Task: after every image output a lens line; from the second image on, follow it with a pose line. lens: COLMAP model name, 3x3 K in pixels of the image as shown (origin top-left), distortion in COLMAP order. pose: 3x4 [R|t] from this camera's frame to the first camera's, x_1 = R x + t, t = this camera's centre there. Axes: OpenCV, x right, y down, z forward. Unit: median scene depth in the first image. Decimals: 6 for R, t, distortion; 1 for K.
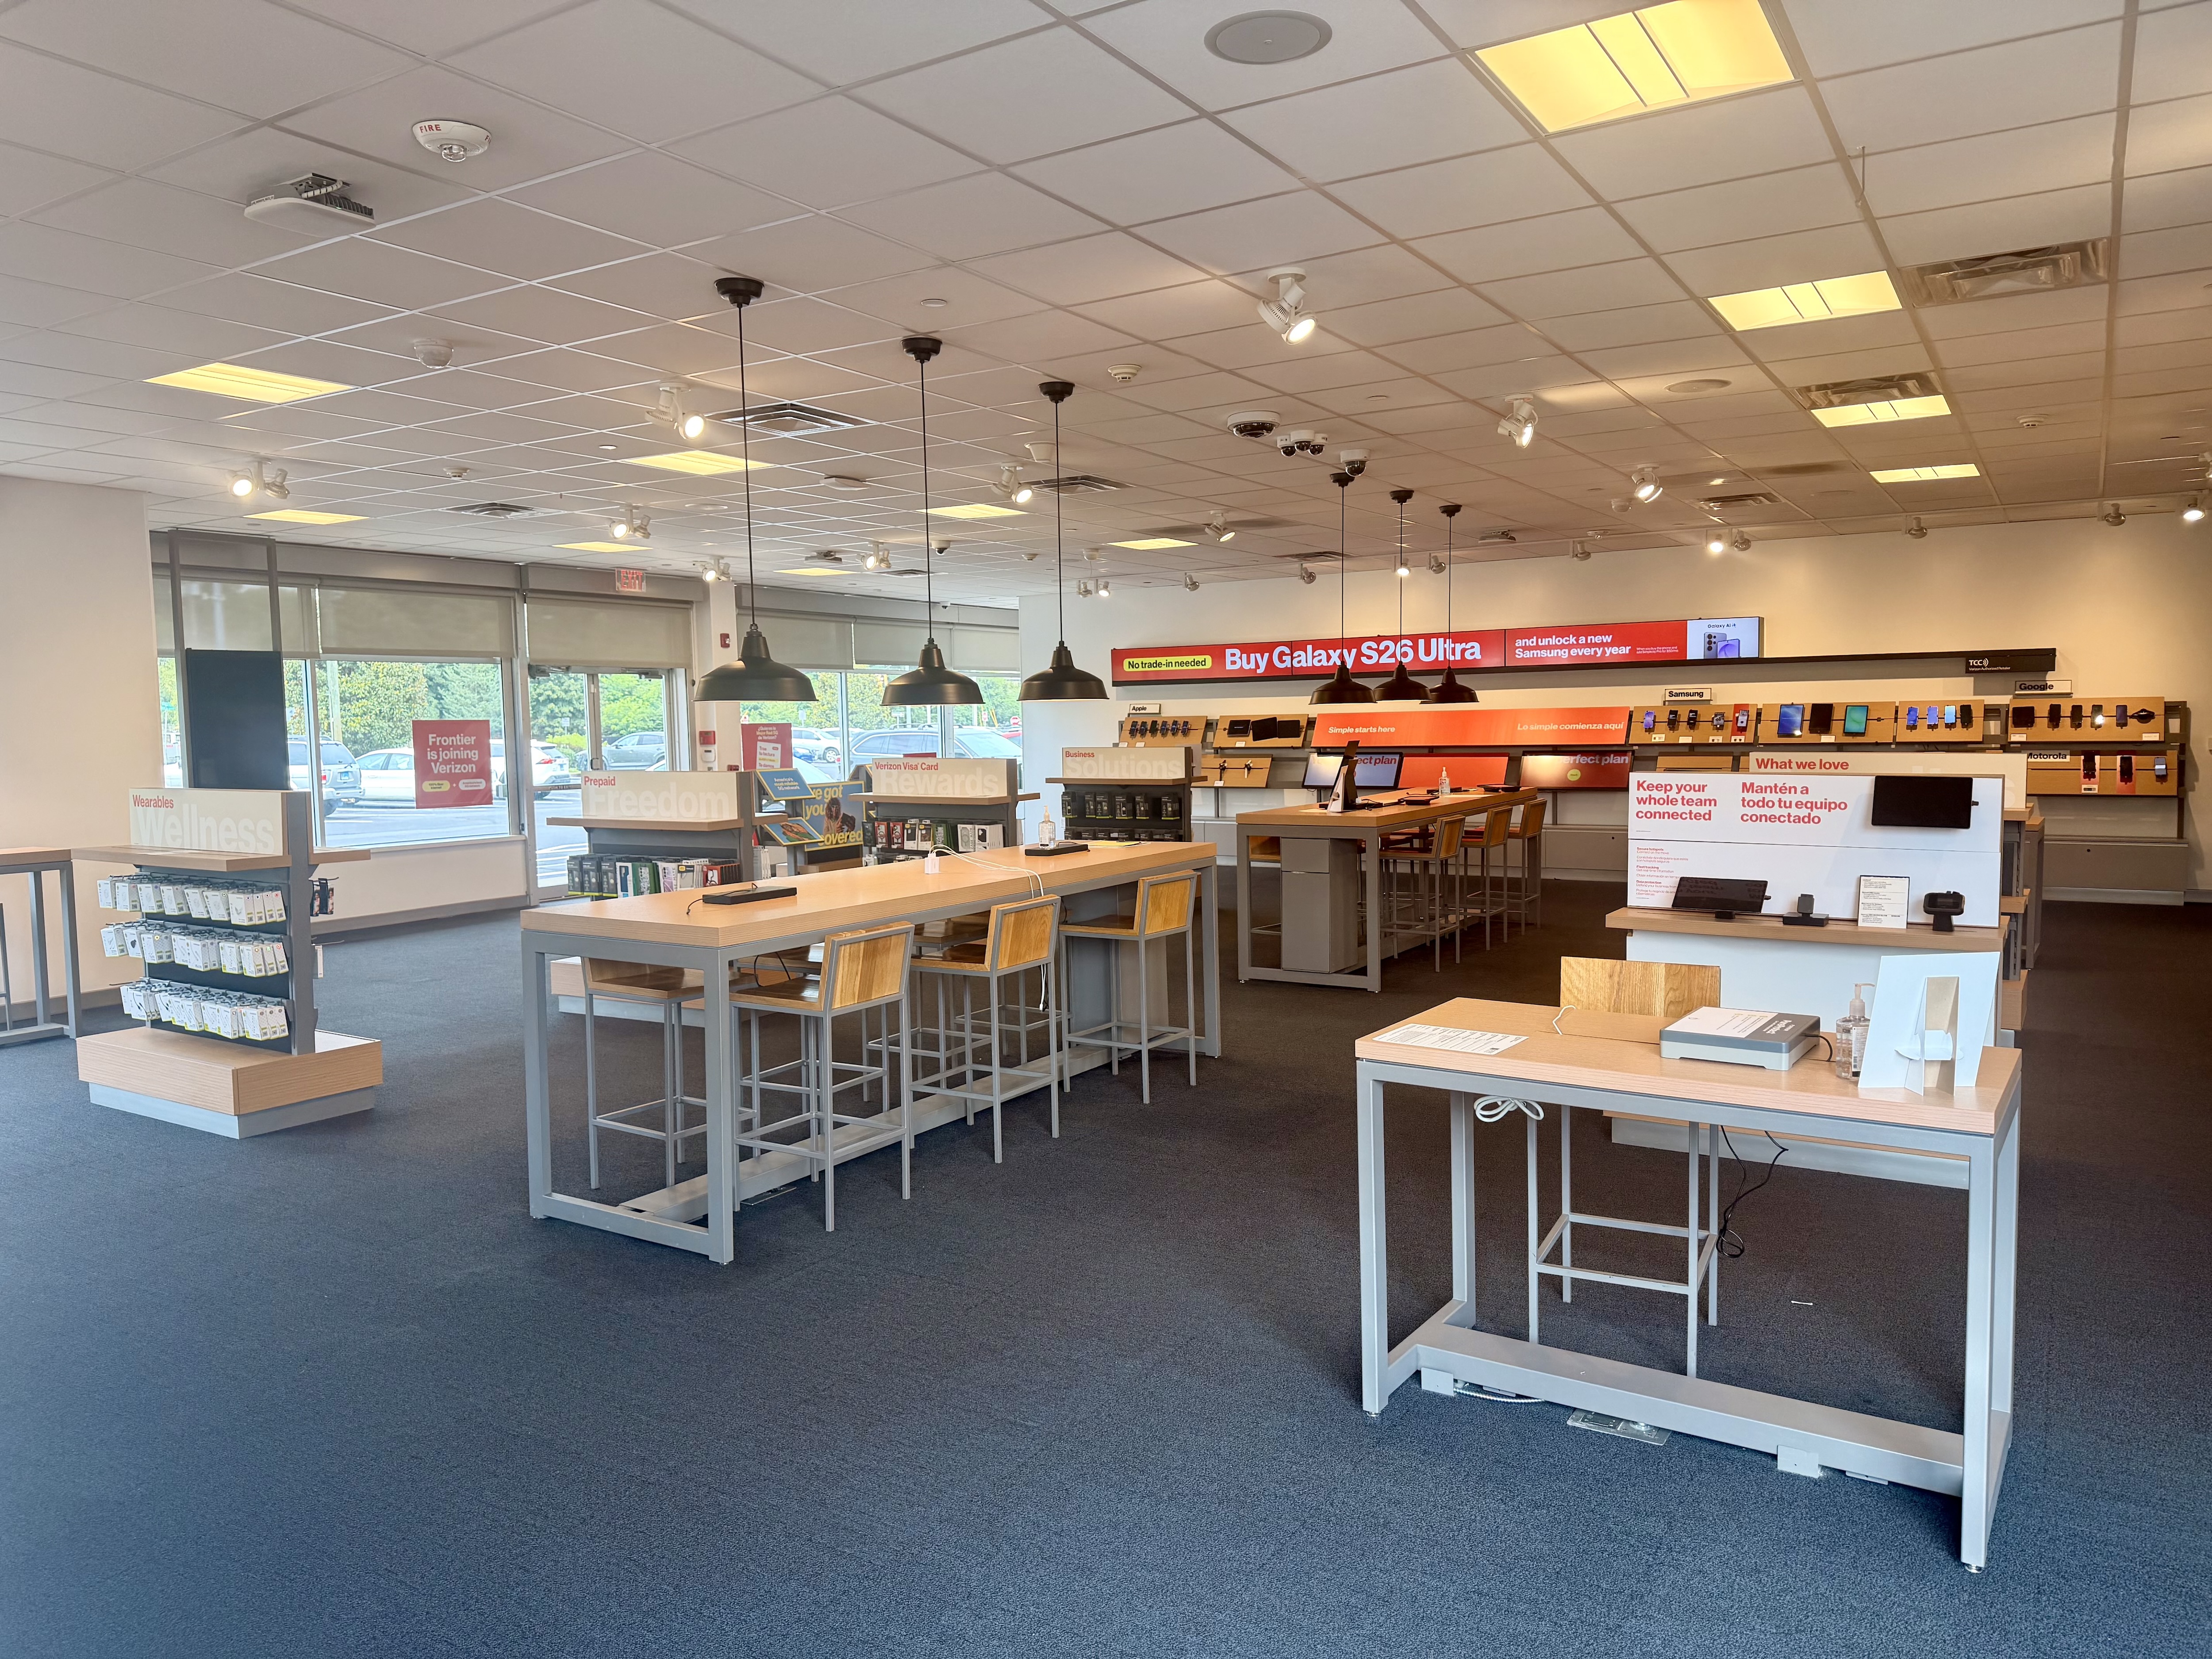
lens RADIAL K [[1555.6, 0, 1106.0], [0, 1555.6, 829.5], [0, 0, 1]] dist [0.133062, -0.193972]
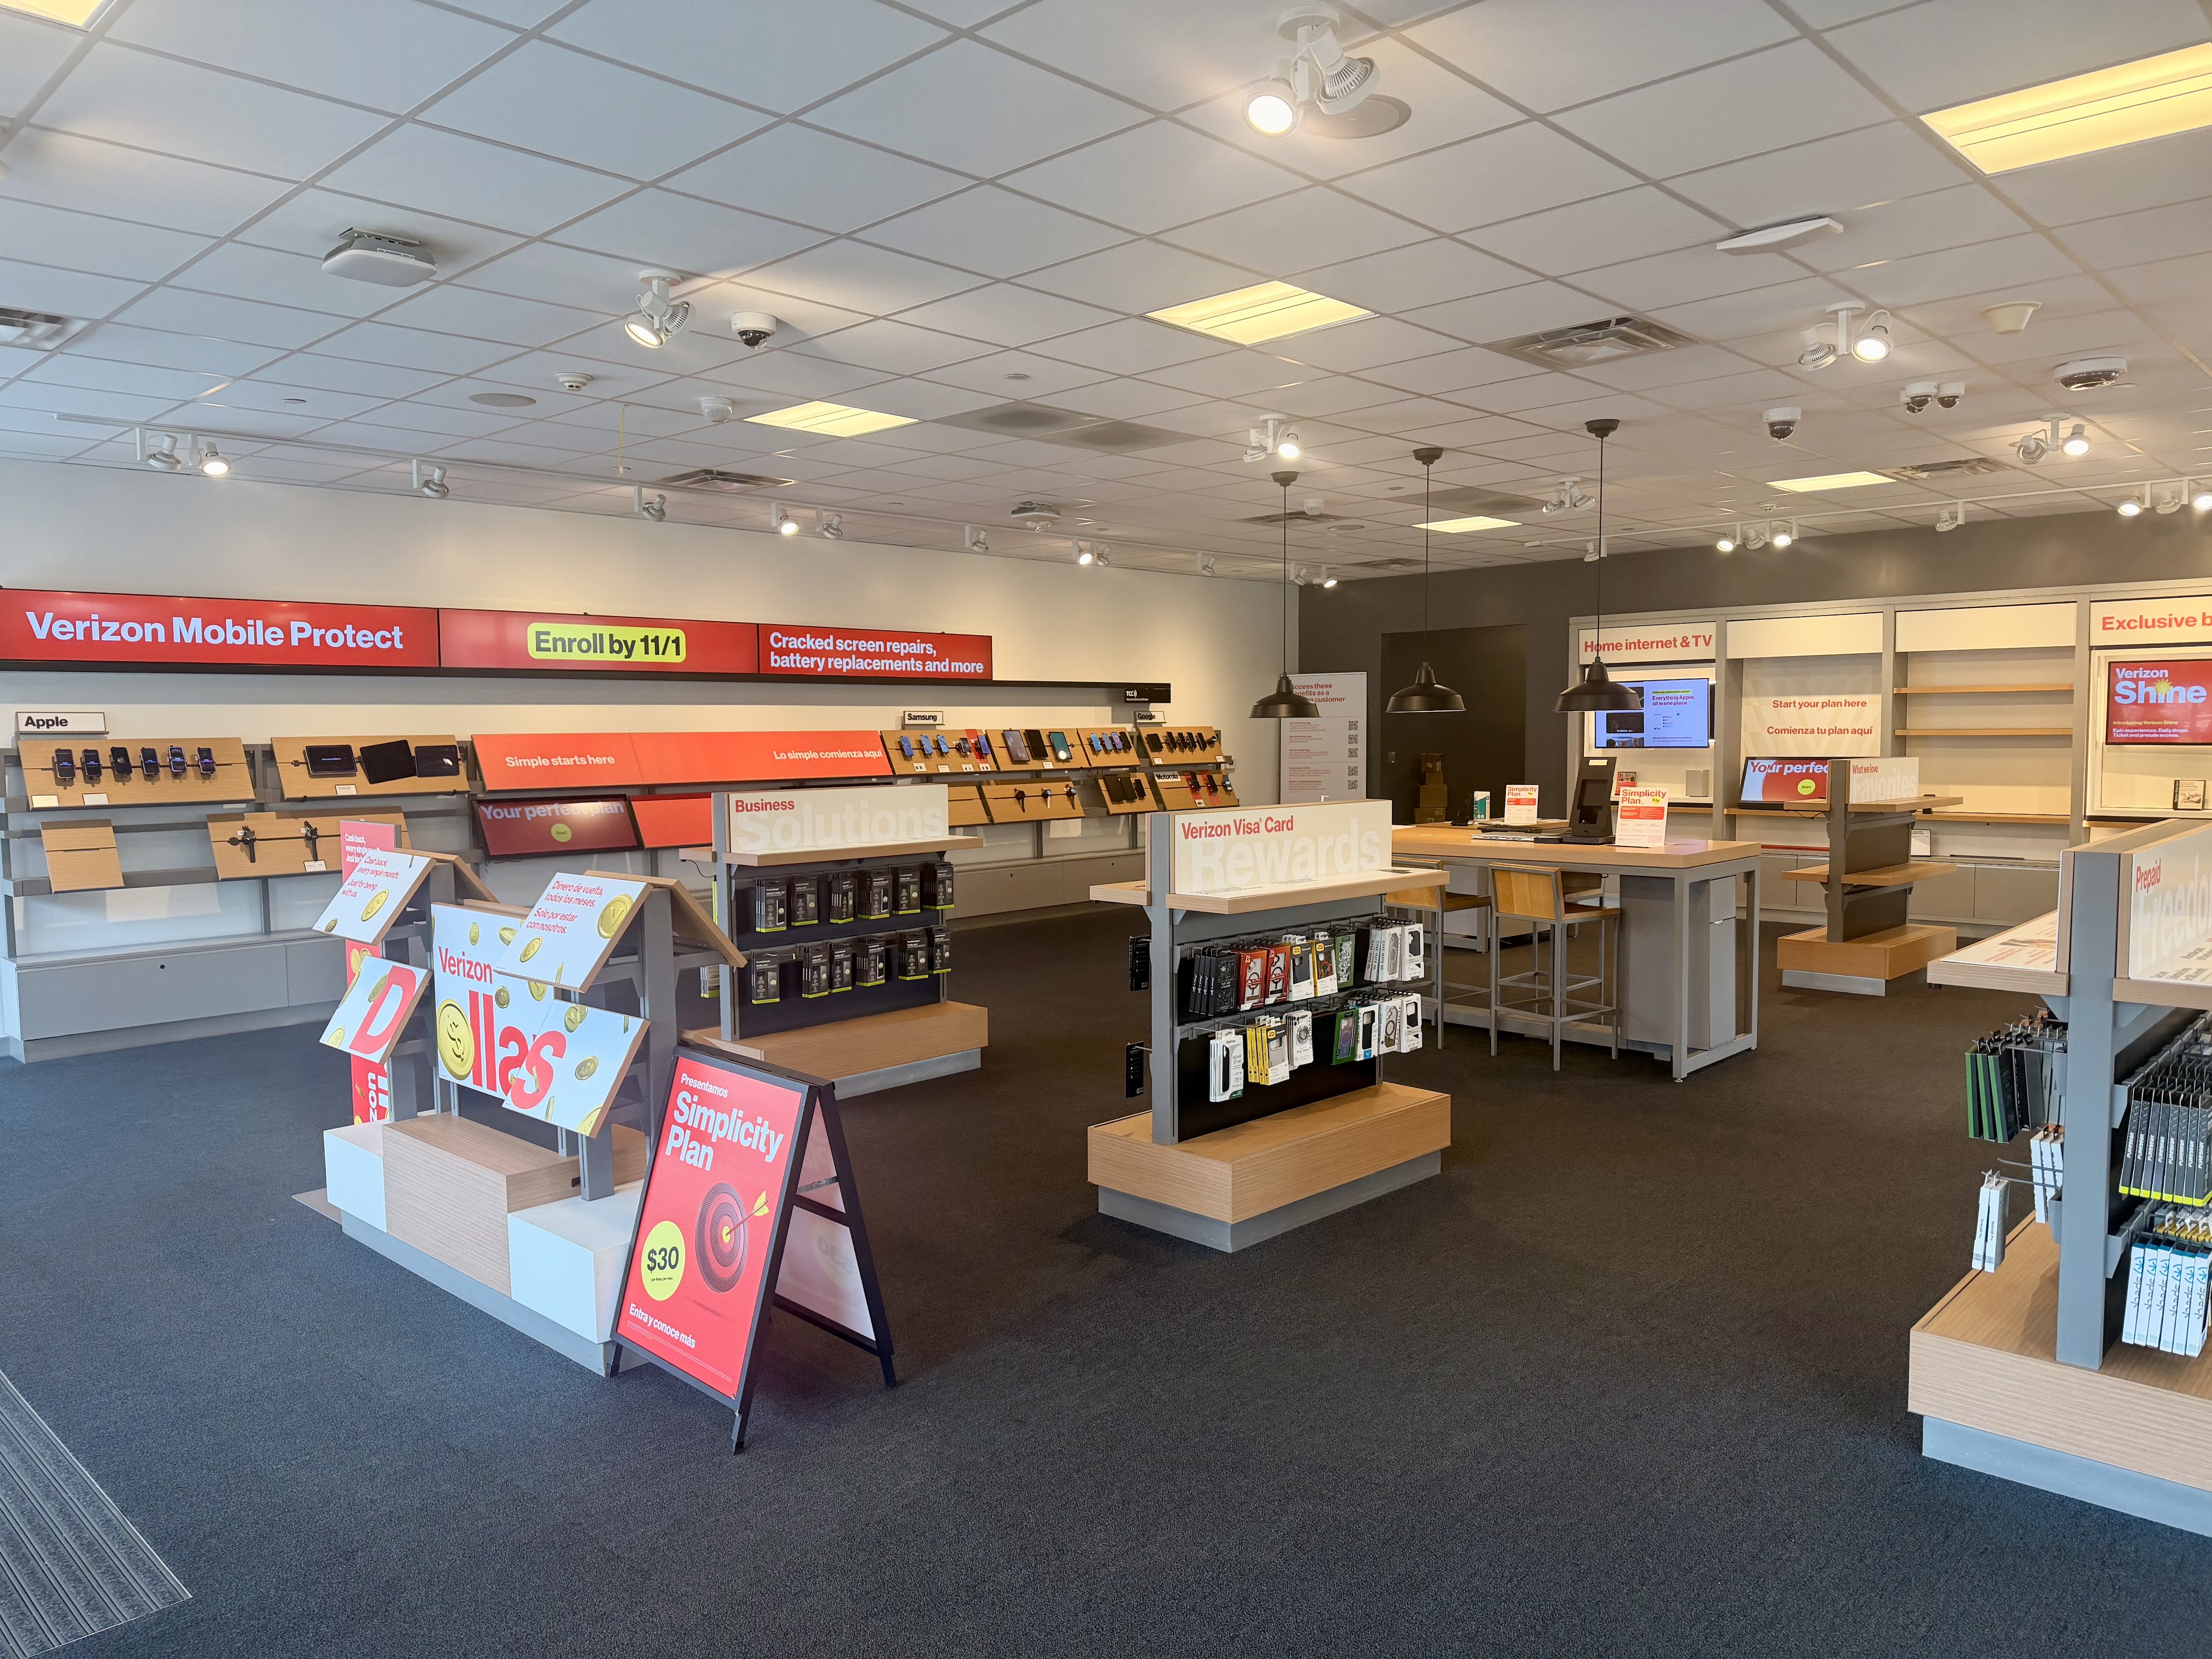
lens RADIAL K [[1555.6, 0, 1106.0], [0, 1555.6, 829.5], [0, 0, 1]] dist [0.133062, -0.193972]
pose [[0.207175, -0.050271, 0.977011, -0.455543], [0.078281, 0.996328, 0.034666, -0.045501], [-0.975167, 0.069299, 0.210349, 0.722404]]
